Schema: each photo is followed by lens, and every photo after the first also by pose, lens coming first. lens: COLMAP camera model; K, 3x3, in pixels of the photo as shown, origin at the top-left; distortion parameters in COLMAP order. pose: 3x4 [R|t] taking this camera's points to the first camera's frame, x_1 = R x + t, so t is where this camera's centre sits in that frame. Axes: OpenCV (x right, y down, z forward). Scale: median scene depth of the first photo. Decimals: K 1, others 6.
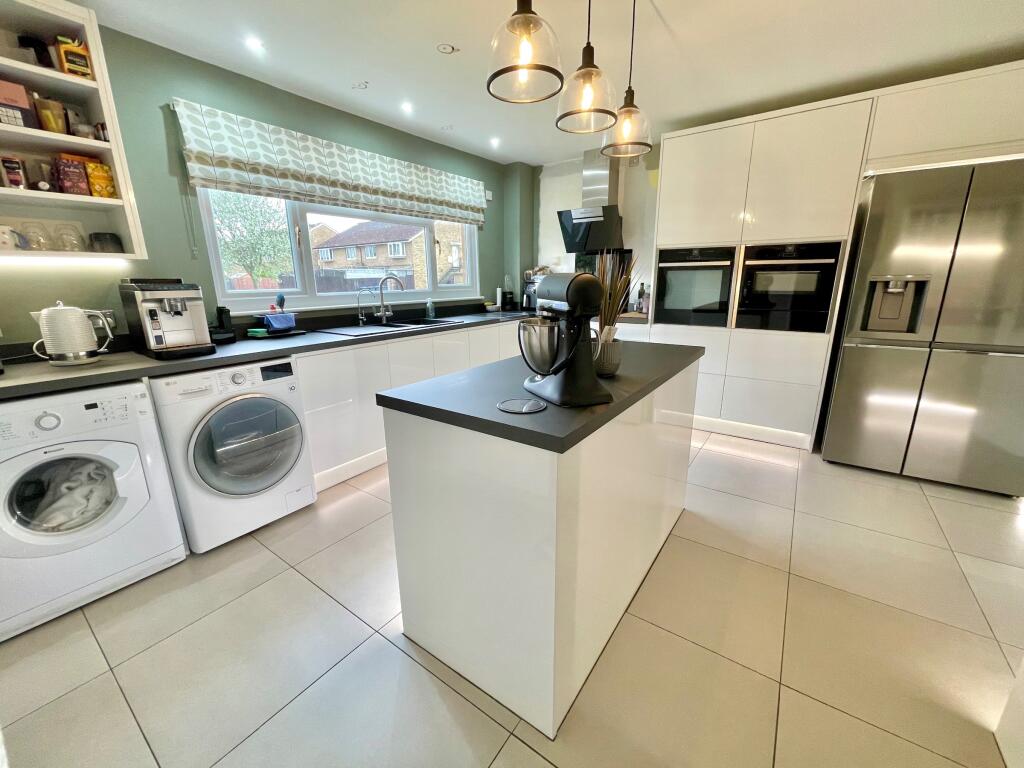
lens RADIAL K [[411.6, 0, 522.0], [0, 411.6, 381.8], [0, 0, 1]] dist [0.002437, -0.000586]
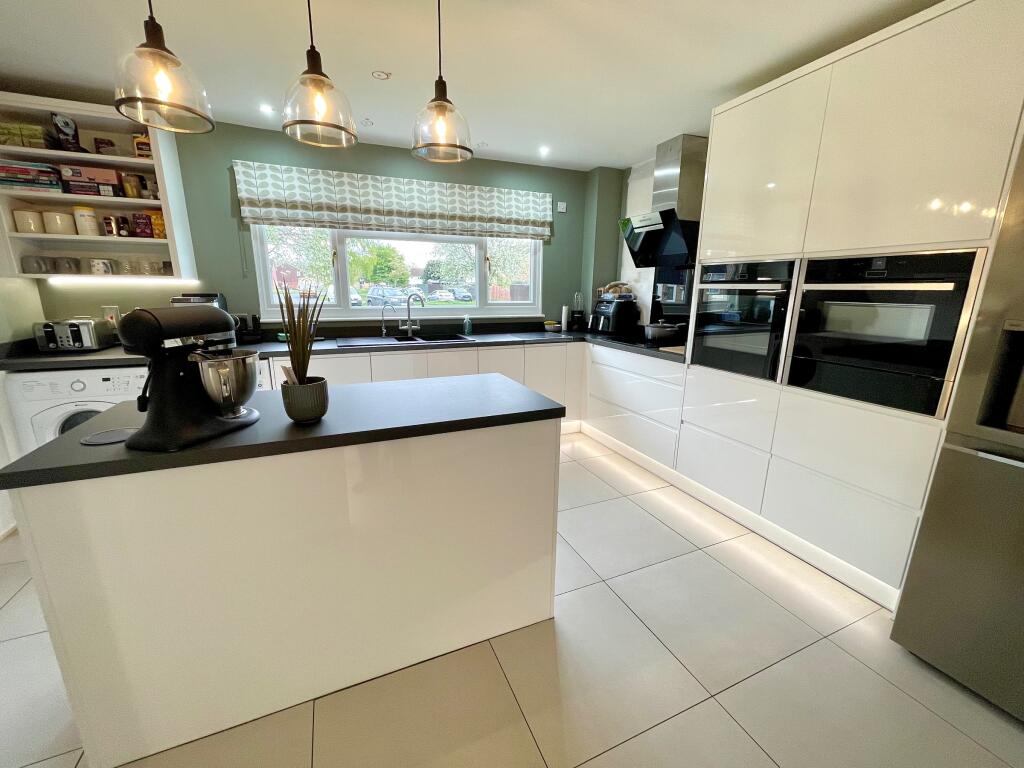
lens RADIAL K [[411.6, 0, 515.0], [0, 411.6, 386.8], [0, 0, 1]] dist [0.002437, -0.000586]
pose [[0.853521, 0.139573, -0.502018, 0.472002], [-0.145040, 0.989019, 0.028376, -0.083317], [0.500466, 0.048594, 0.864392, 0.217998]]
